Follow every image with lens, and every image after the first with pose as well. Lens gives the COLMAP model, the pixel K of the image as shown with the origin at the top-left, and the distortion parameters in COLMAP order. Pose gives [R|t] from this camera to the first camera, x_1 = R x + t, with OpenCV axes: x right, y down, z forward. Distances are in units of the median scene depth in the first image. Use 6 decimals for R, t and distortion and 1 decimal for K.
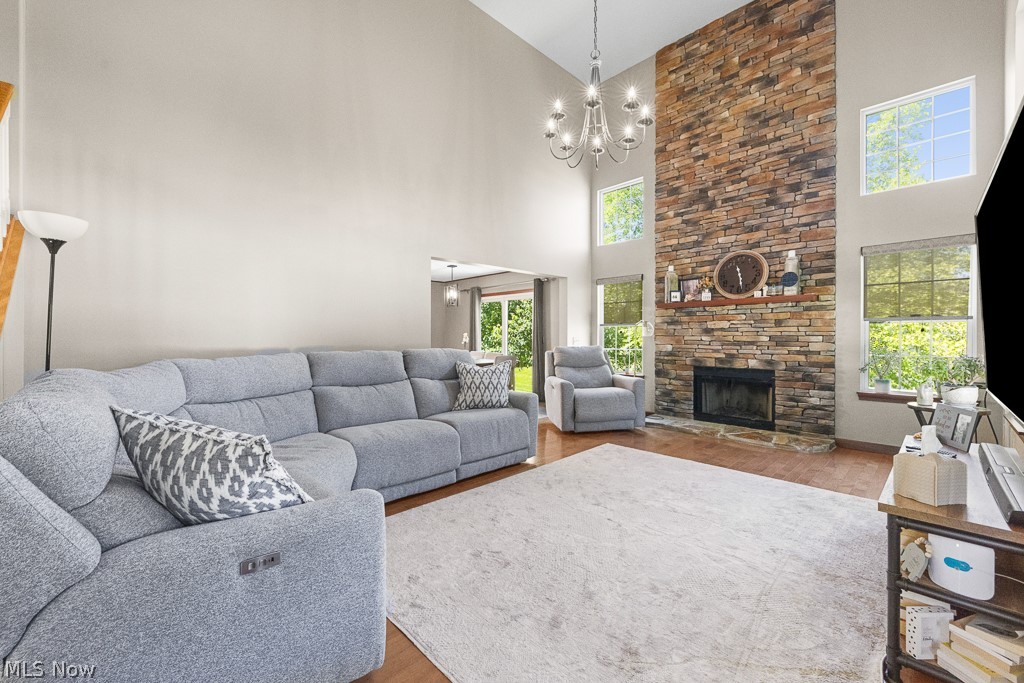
lens RADIAL K [[401.6, 0, 510.6], [0, 401.6, 337.3], [0, 0, 1]] dist [0.008046, -0.003297]
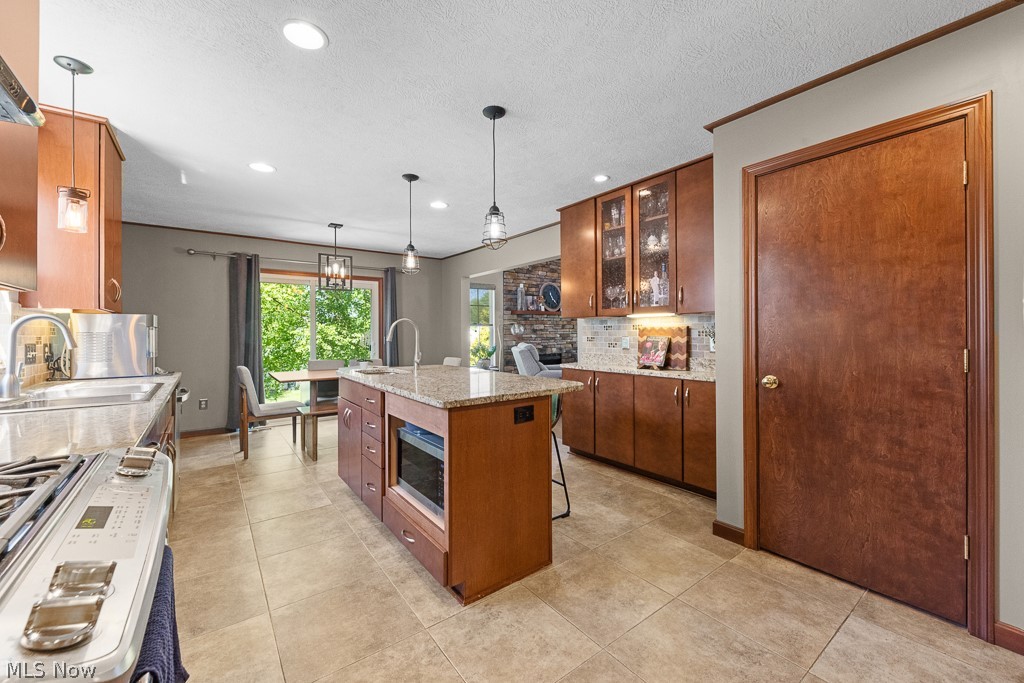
lens RADIAL K [[401.6, 0, 497.0], [0, 401.6, 337.6], [0, 0, 1]] dist [0.008046, -0.003297]
pose [[0.143299, -0.013284, 0.989590, -1.154808], [0.007465, 0.999896, 0.012341, -0.011652], [-0.989651, 0.005619, 0.143383, 1.041949]]
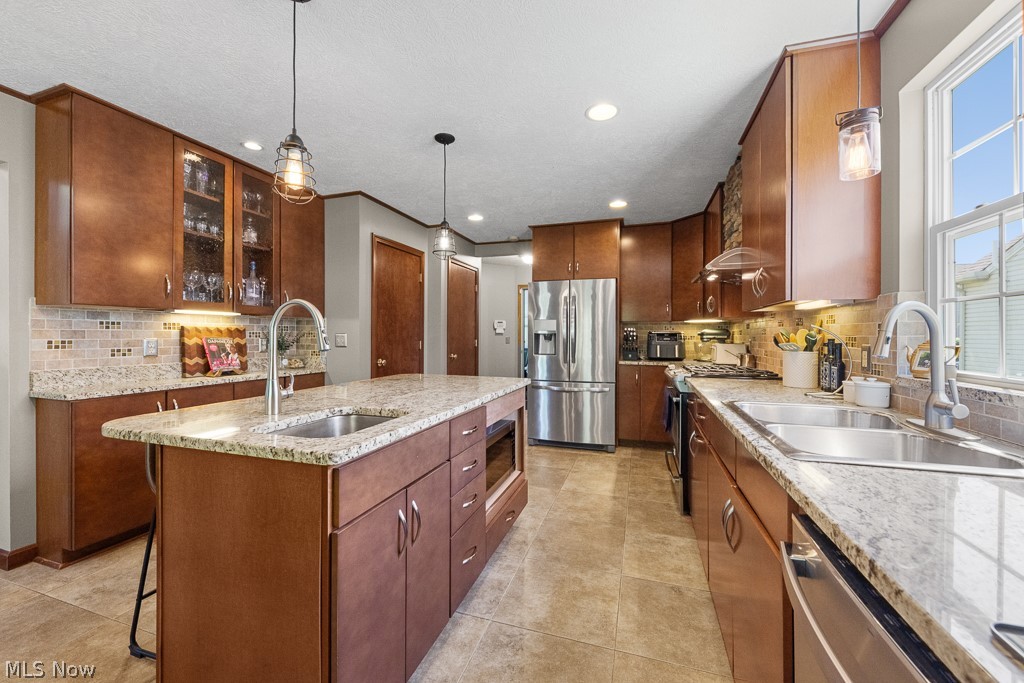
lens RADIAL K [[401.6, 0, 514.5], [0, 401.6, 336.2], [0, 0, 1]] dist [0.008046, -0.003297]
pose [[-0.880495, -0.003480, -0.474043, -0.484954], [-0.006403, 0.999969, 0.004550, -0.011000], [0.474013, 0.007042, -0.880490, 1.654940]]
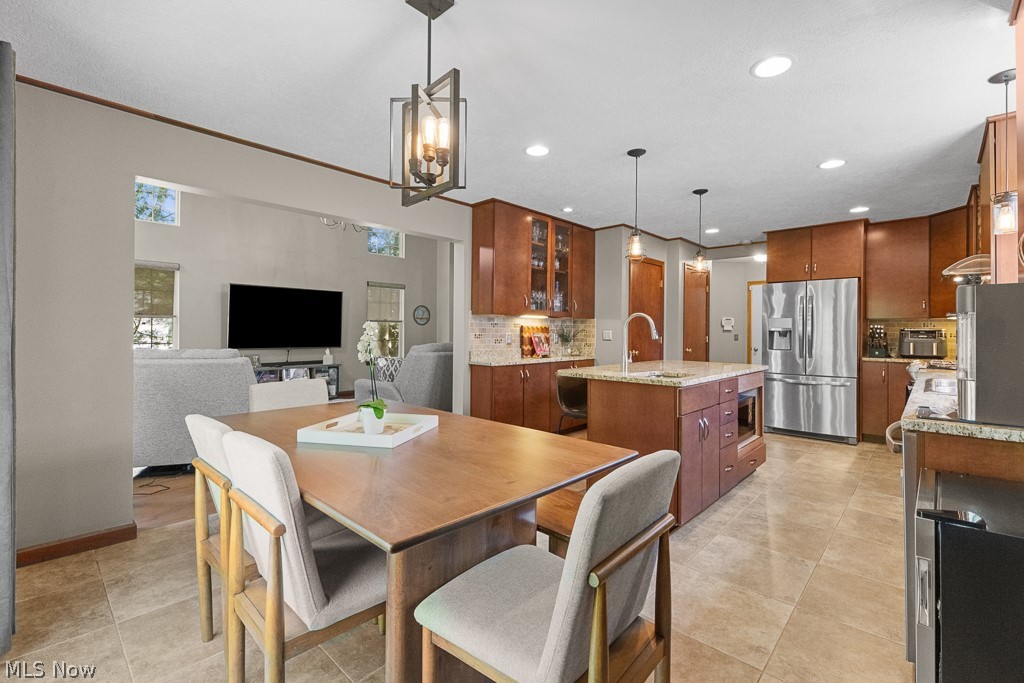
lens RADIAL K [[450.7, 0, 531.7], [0, 450.7, 331.9], [0, 0, 1]] dist [0.004994, -0.000368]
pose [[-0.997258, -0.007605, -0.073612, -0.274728], [-0.007975, 0.999957, 0.004725, -0.010316], [0.073573, 0.005300, -0.997276, 1.966370]]
